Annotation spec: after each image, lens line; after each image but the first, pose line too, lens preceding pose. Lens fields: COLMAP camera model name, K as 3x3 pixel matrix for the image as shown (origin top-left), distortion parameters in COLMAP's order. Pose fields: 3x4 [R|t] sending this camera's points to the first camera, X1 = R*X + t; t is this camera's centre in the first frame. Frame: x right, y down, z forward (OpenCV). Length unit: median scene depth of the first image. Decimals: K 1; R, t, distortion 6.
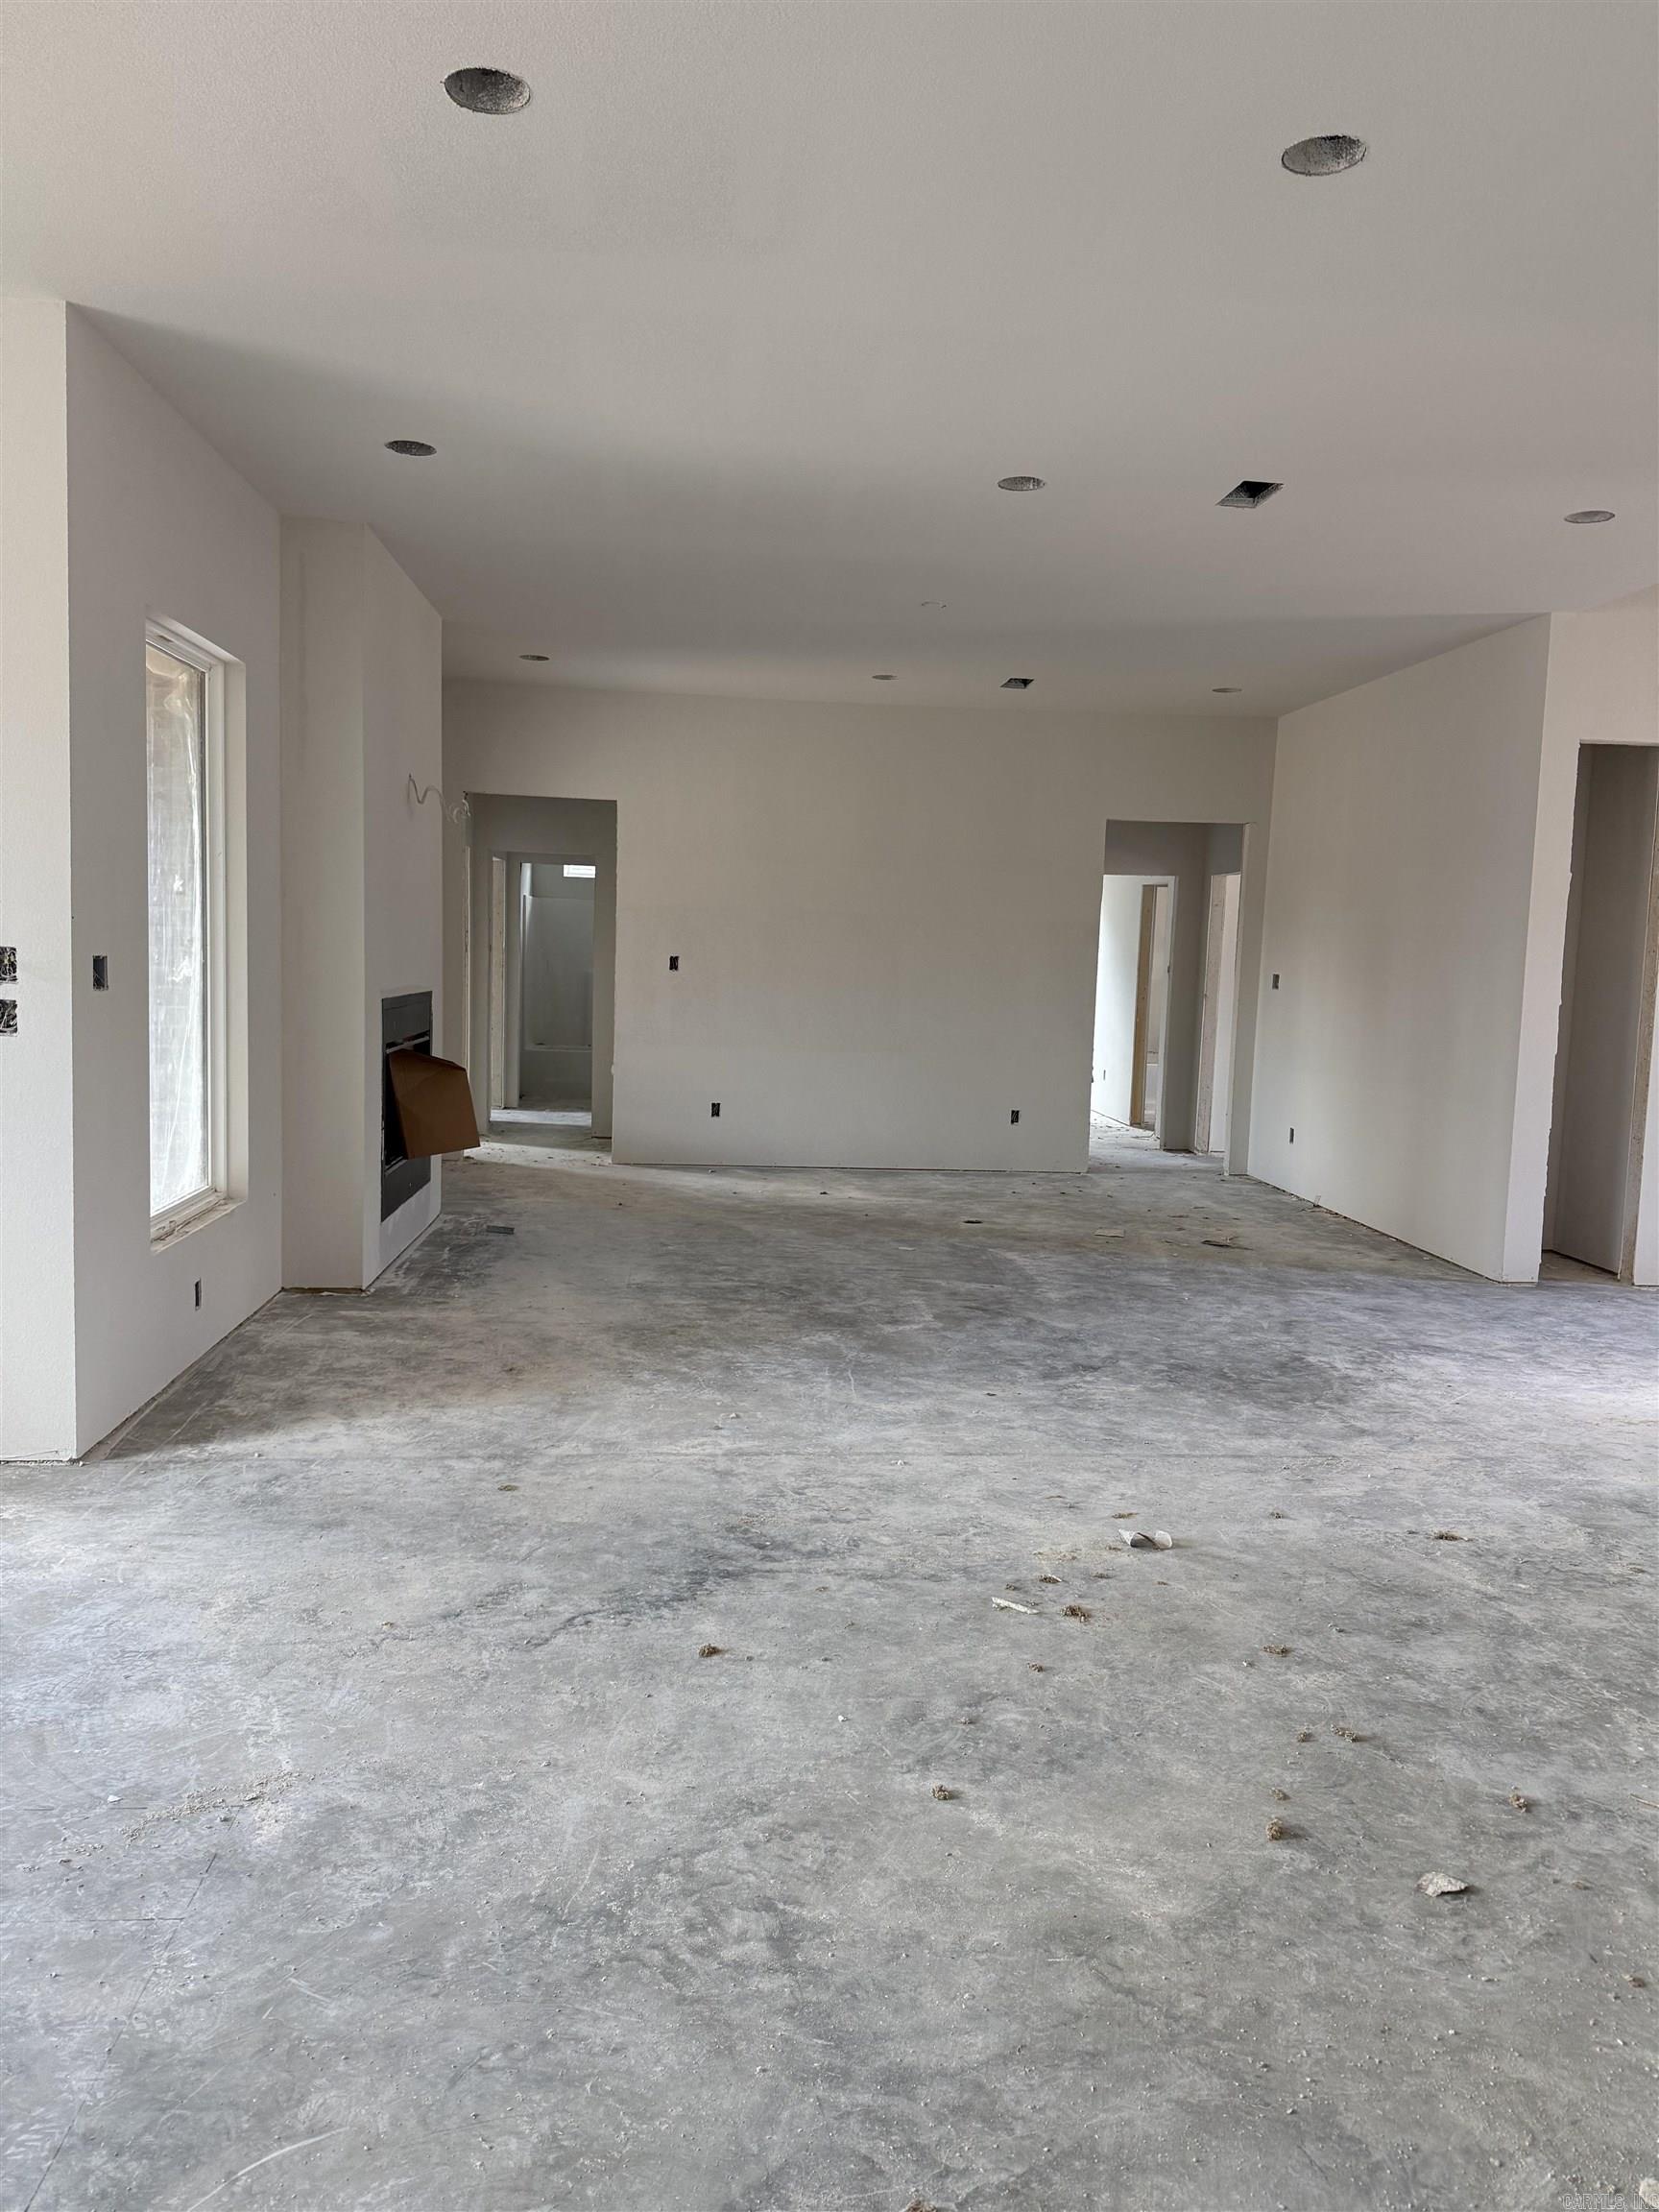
lens RADIAL K [[1566.2, 0, 825.7], [0, 1566.2, 1102.8], [0, 0, 1]] dist [0.010578, -0.023829]
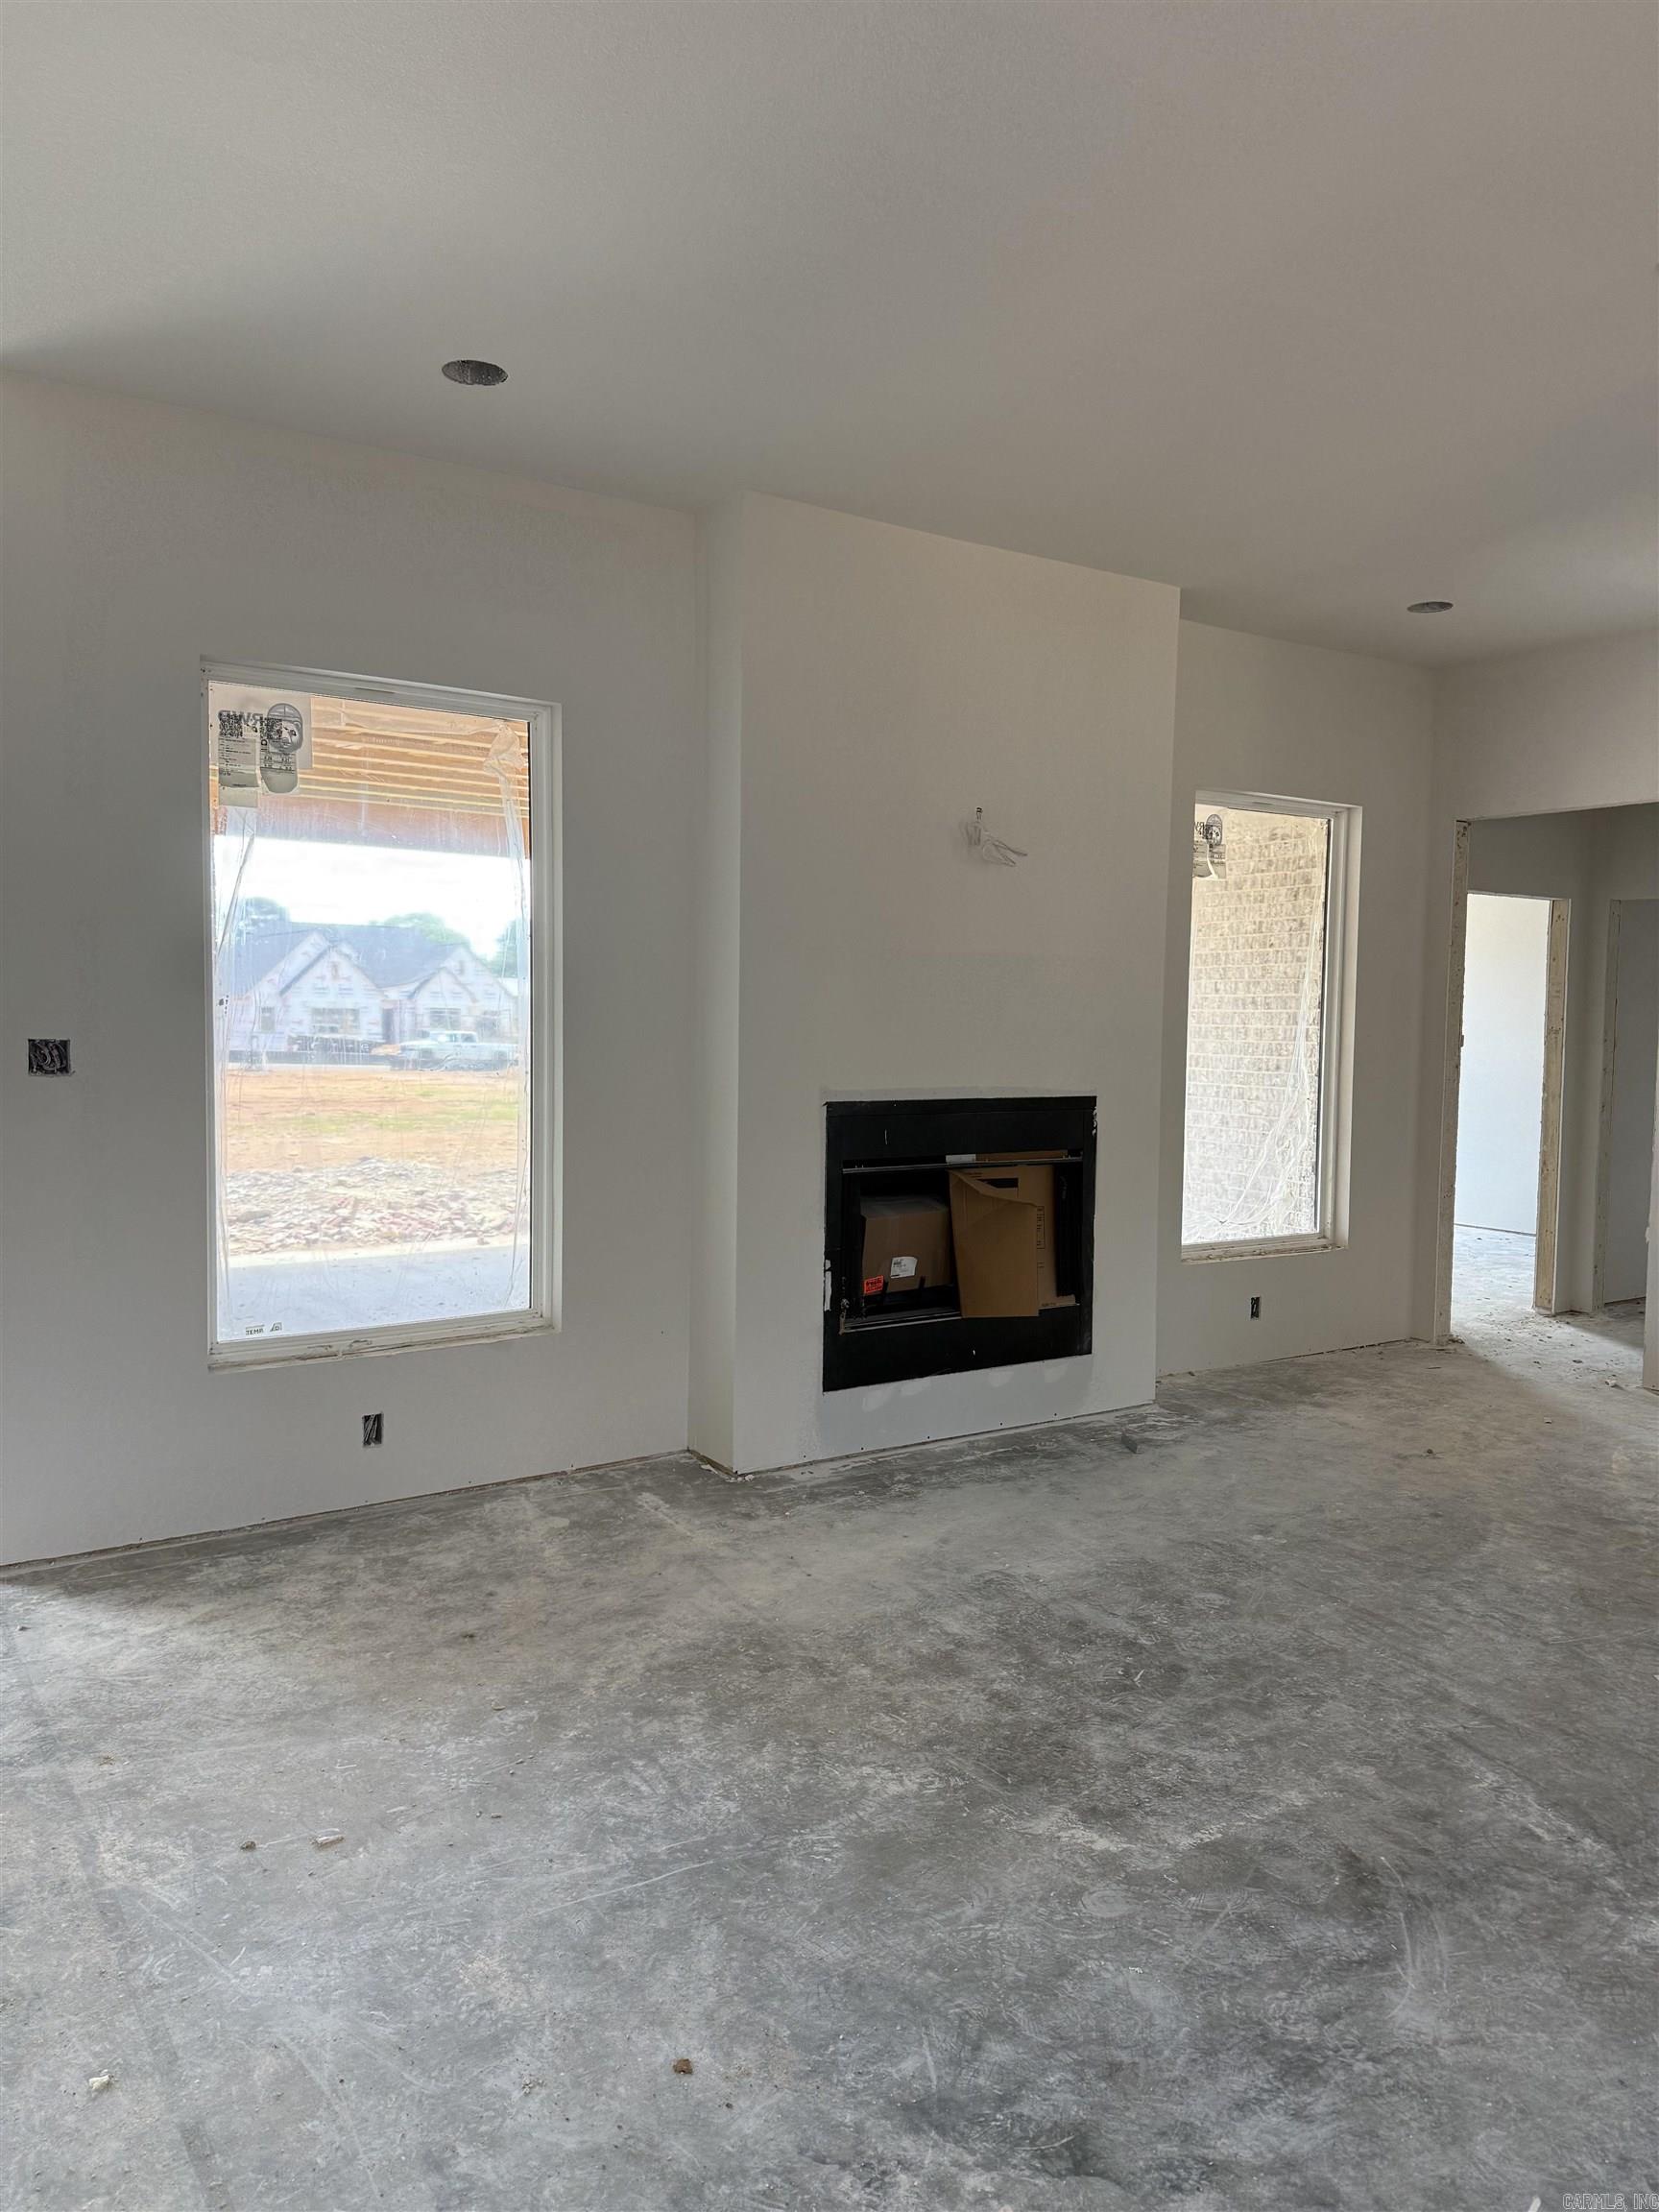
lens RADIAL K [[1566.2, 0, 821.9], [0, 1566.2, 1102.6], [0, 0, 1]] dist [0.010578, -0.023829]
pose [[0.483730, 0.025311, -0.874851, 0.507000], [-0.089961, 0.995725, -0.020934, -0.064965], [0.870582, 0.088829, 0.483939, 0.860203]]
